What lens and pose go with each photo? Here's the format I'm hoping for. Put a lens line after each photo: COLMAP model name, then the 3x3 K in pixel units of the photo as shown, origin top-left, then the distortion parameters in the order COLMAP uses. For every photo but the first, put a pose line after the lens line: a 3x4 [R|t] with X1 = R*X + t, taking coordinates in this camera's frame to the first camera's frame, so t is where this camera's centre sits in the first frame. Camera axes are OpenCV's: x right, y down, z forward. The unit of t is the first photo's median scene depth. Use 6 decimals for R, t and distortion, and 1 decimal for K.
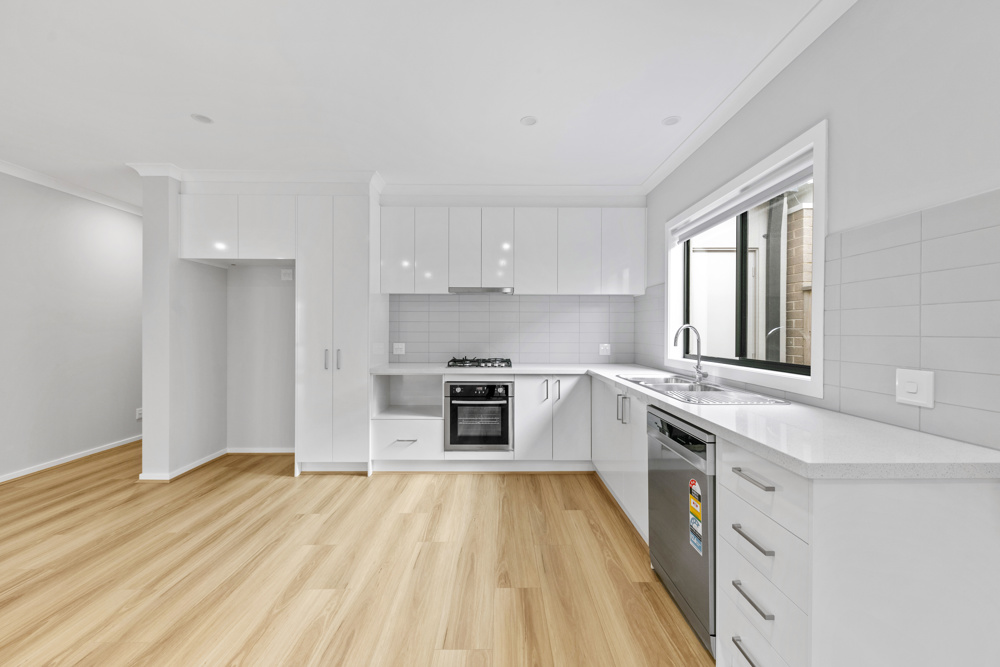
lens RADIAL K [[398.5, 0, 499.2], [0, 398.5, 331.4], [0, 0, 1]] dist [0.007283, -0.001551]
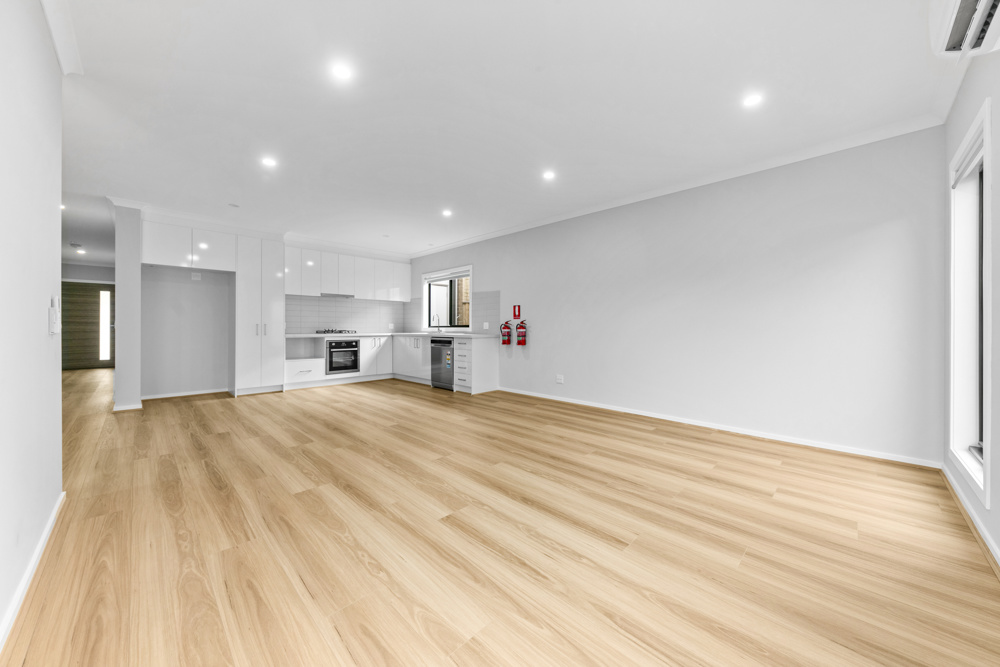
lens RADIAL K [[358.1, 0, 498.0], [0, 358.1, 328.3], [0, 0, 1]] dist [0.010839, -0.000150]
pose [[0.709803, -0.000707, 0.704400, -0.812650], [0.001147, 0.999999, -0.000153, 0.067669], [-0.704399, 0.000916, 0.709804, -0.918307]]
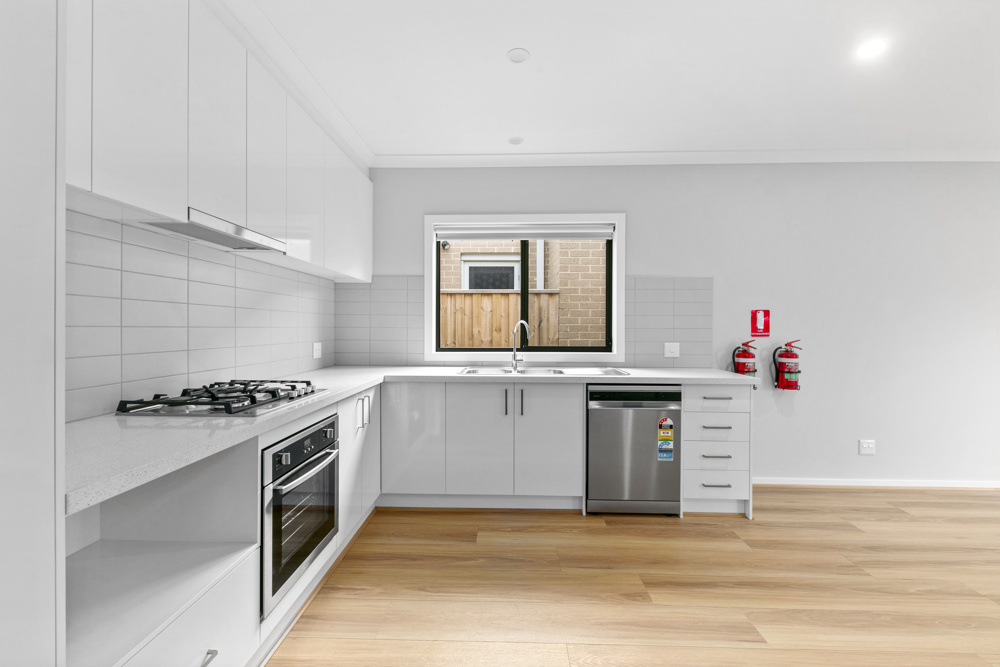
lens RADIAL K [[398.5, 0, 497.1], [0, 398.5, 332.6], [0, 0, 1]] dist [0.007283, -0.001551]
pose [[0.034584, -0.013415, 0.999312, -0.538317], [-0.001448, 0.999908, 0.013473, 0.002374], [-0.999401, -0.001913, 0.034562, 0.764539]]
